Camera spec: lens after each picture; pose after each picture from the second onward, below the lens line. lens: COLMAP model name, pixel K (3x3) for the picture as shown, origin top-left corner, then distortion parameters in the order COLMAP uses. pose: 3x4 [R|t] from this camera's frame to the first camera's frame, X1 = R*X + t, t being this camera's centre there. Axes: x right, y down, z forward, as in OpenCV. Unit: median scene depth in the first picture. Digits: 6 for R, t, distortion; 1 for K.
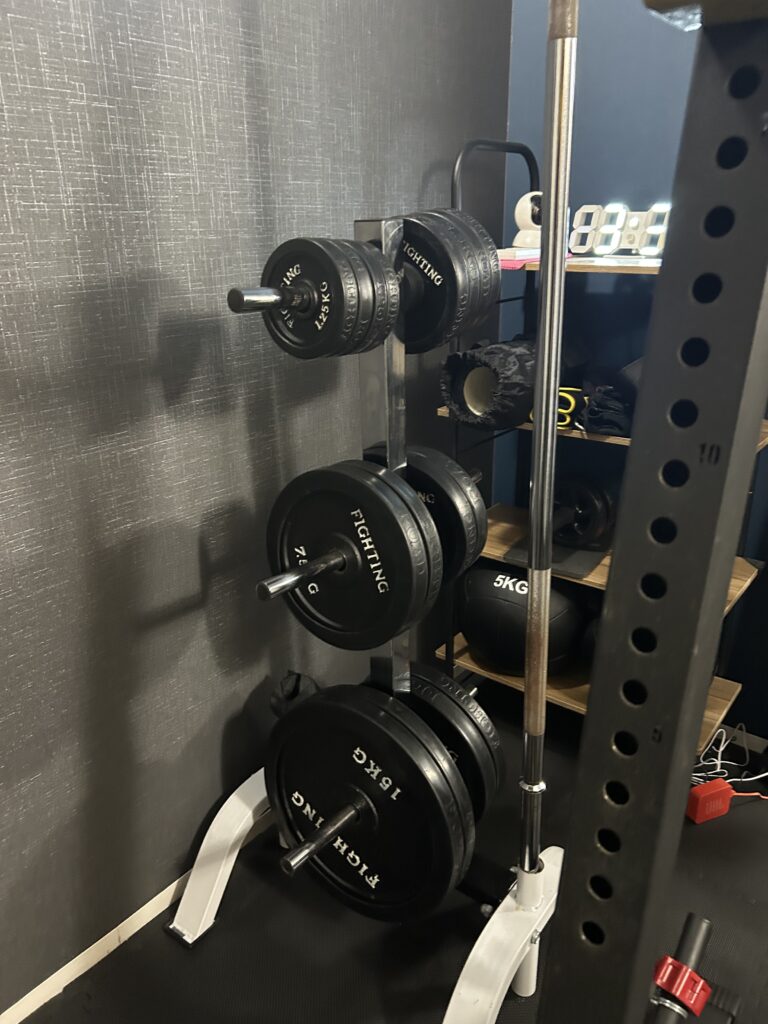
lens RADIAL K [[787.9, 0, 378.1], [0, 787.9, 512.5], [0, 0, 1]] dist [0.054523, -0.065790]
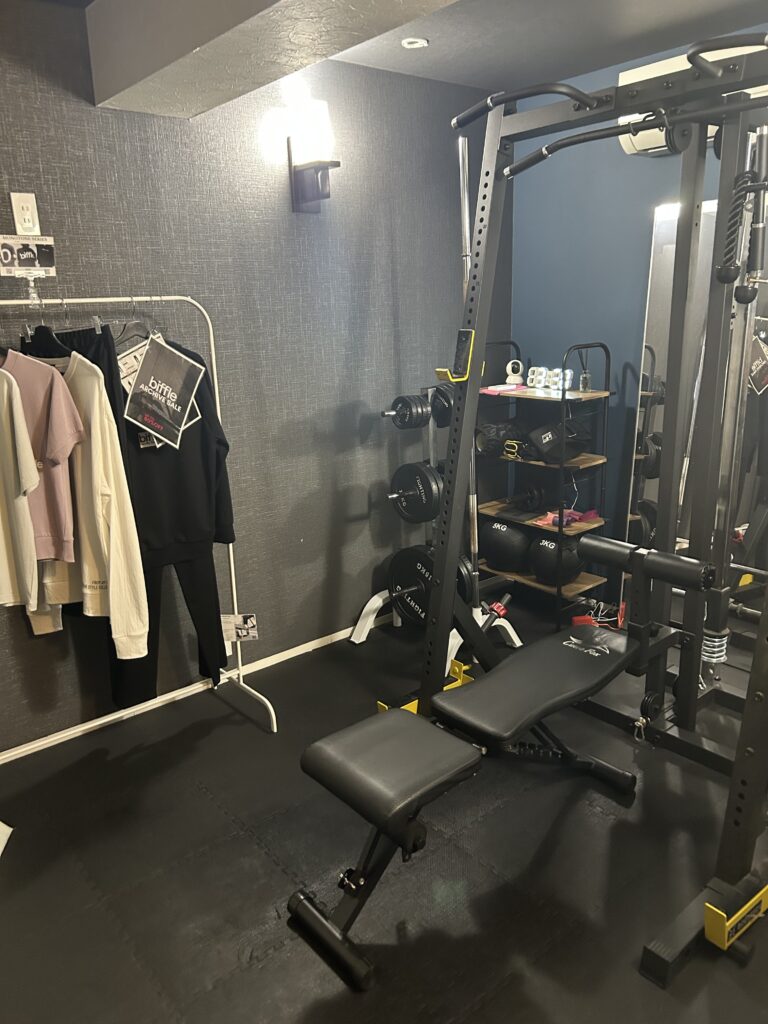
lens RADIAL K [[787.9, 0, 363.0], [0, 787.9, 524.0], [0, 0, 1]] dist [0.054523, -0.065790]
pose [[0.973864, 0.041755, -0.223260, 0.377960], [-0.056857, 0.996477, -0.061644, 0.315383], [0.219900, 0.072726, 0.972808, -1.691430]]
